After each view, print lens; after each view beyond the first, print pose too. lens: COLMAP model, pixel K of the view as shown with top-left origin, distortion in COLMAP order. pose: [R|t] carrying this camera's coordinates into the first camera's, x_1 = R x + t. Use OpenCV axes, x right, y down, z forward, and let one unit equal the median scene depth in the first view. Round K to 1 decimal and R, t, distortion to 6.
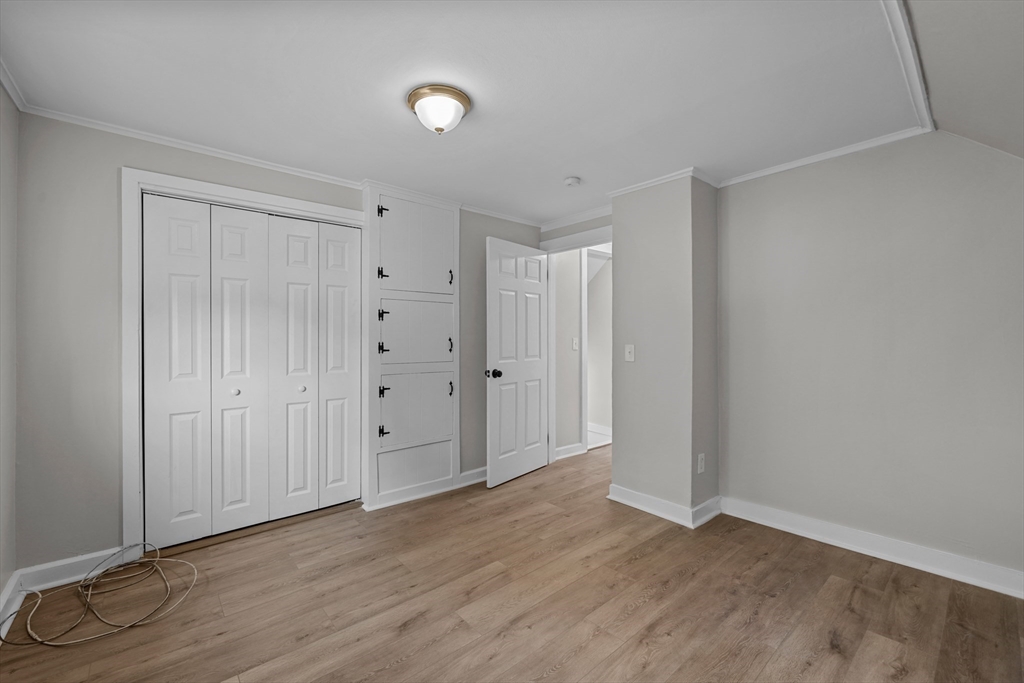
lens RADIAL K [[396.4, 0, 520.2], [0, 396.4, 339.3], [0, 0, 1]] dist [-0.000687, -0.000012]
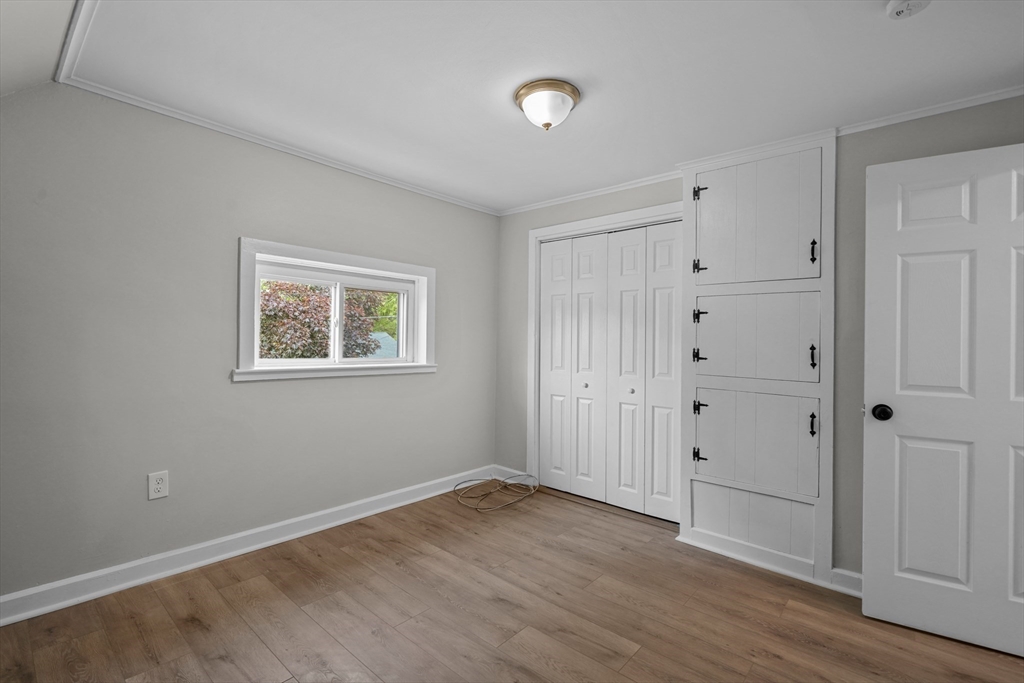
lens RADIAL K [[458.6, 0, 512.0], [0, 458.6, 341.5], [0, 0, 1]] dist [0.001236, 0.000002]
pose [[0.167953, 0.008891, -0.985755, 0.618287], [-0.022548, 0.999732, 0.005176, -0.003761], [0.985537, 0.021357, 0.168109, 0.510941]]
